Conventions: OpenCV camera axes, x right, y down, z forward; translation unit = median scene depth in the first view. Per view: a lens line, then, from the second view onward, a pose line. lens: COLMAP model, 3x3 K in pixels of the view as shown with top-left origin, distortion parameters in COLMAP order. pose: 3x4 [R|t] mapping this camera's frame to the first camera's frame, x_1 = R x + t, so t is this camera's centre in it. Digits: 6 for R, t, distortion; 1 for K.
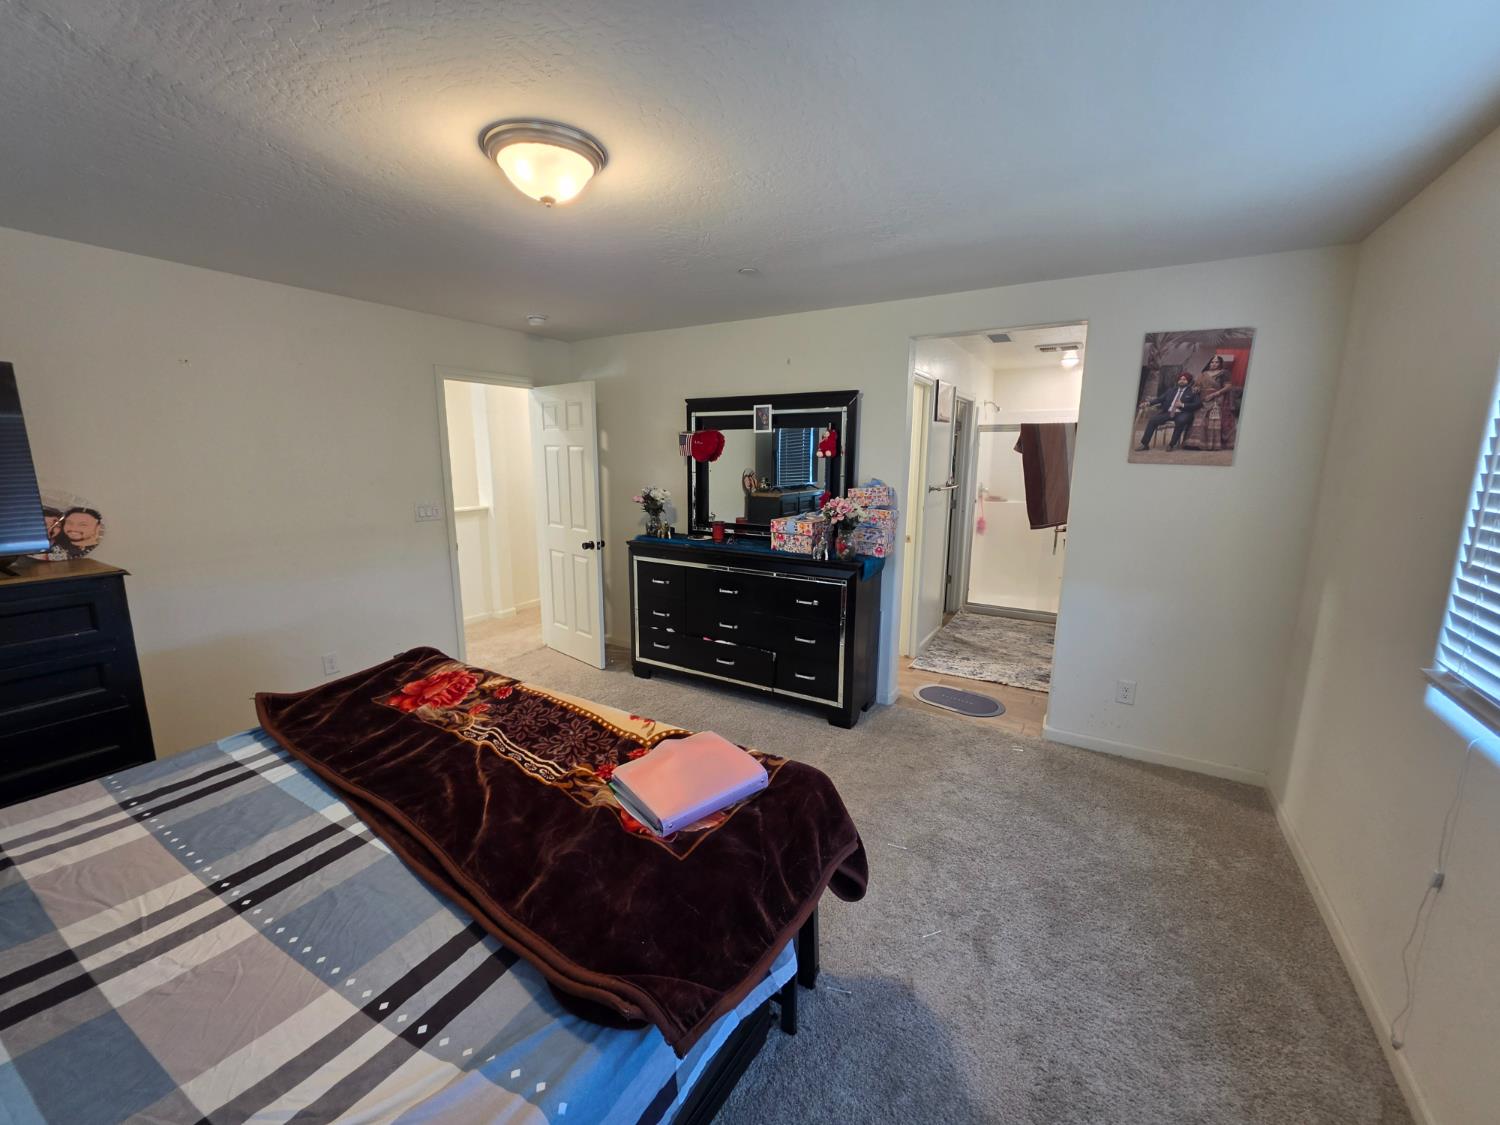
lens RADIAL K [[604.5, 0, 744.3], [0, 604.5, 565.6], [0, 0, 1]] dist [0.000499, -0.000164]
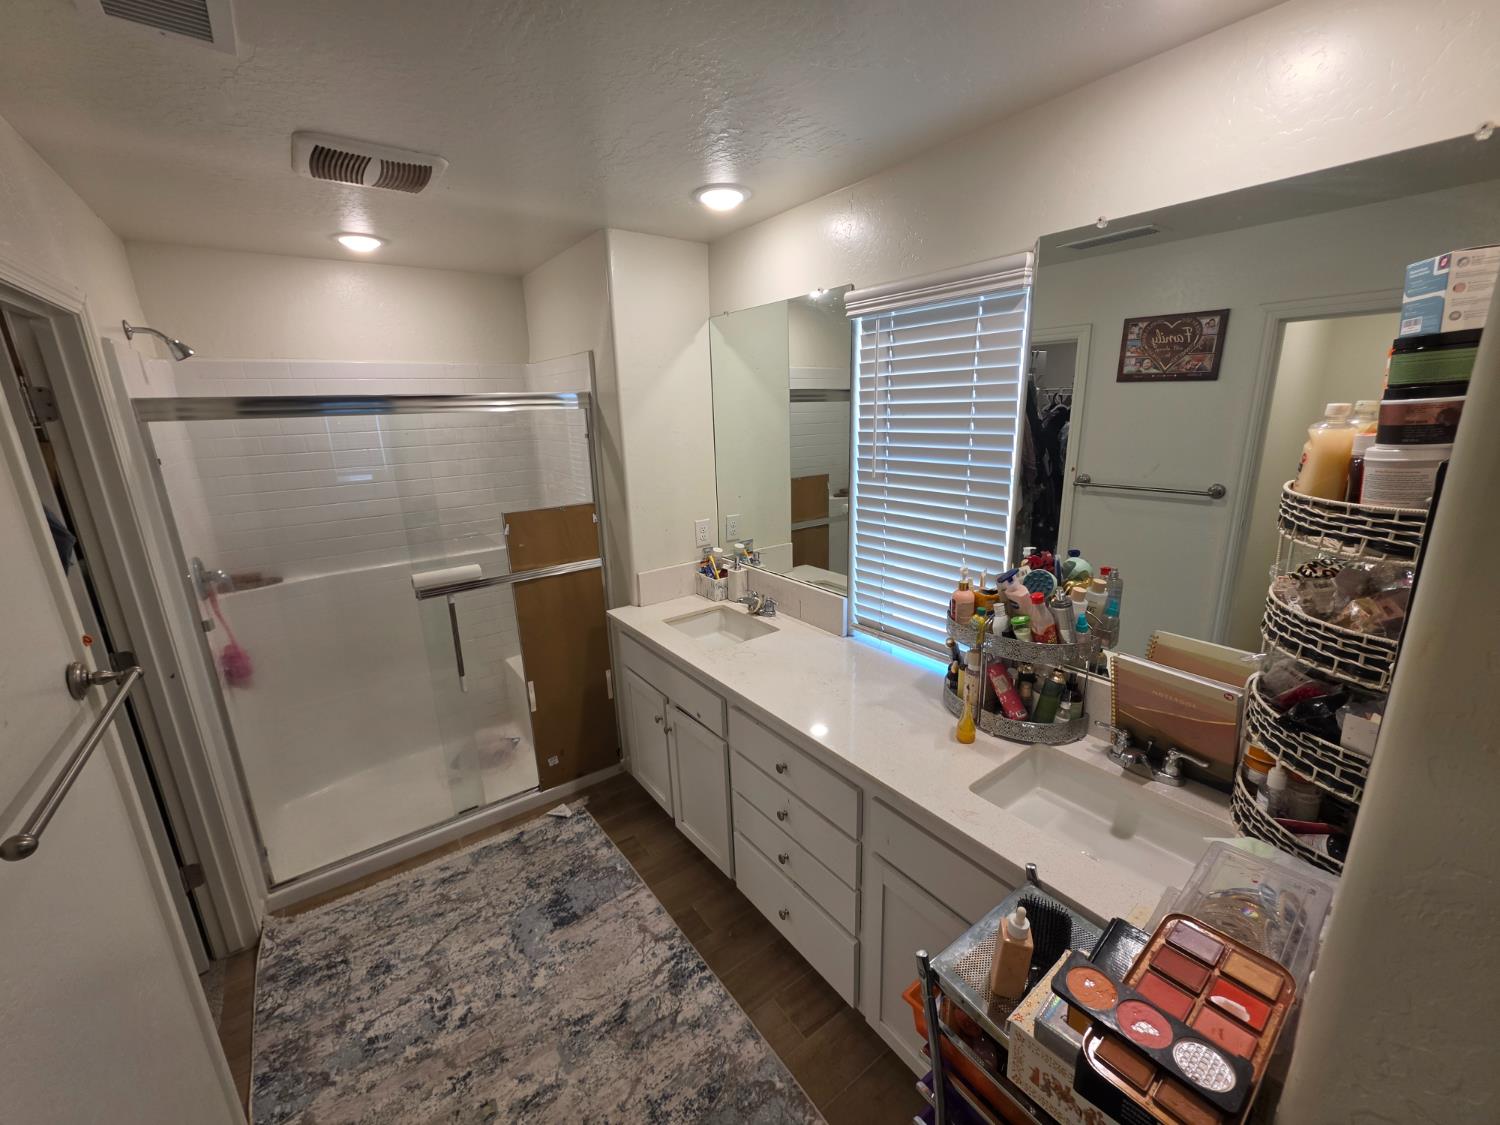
lens RADIAL K [[604.5, 0, 747.5], [0, 604.5, 565.6], [0, 0, 1]] dist [0.000499, -0.000164]
pose [[0.394892, -0.255185, 0.882576, 0.221834], [0.219823, 0.958991, 0.178924, -0.137796], [-0.892042, 0.123355, 0.434793, 0.596697]]
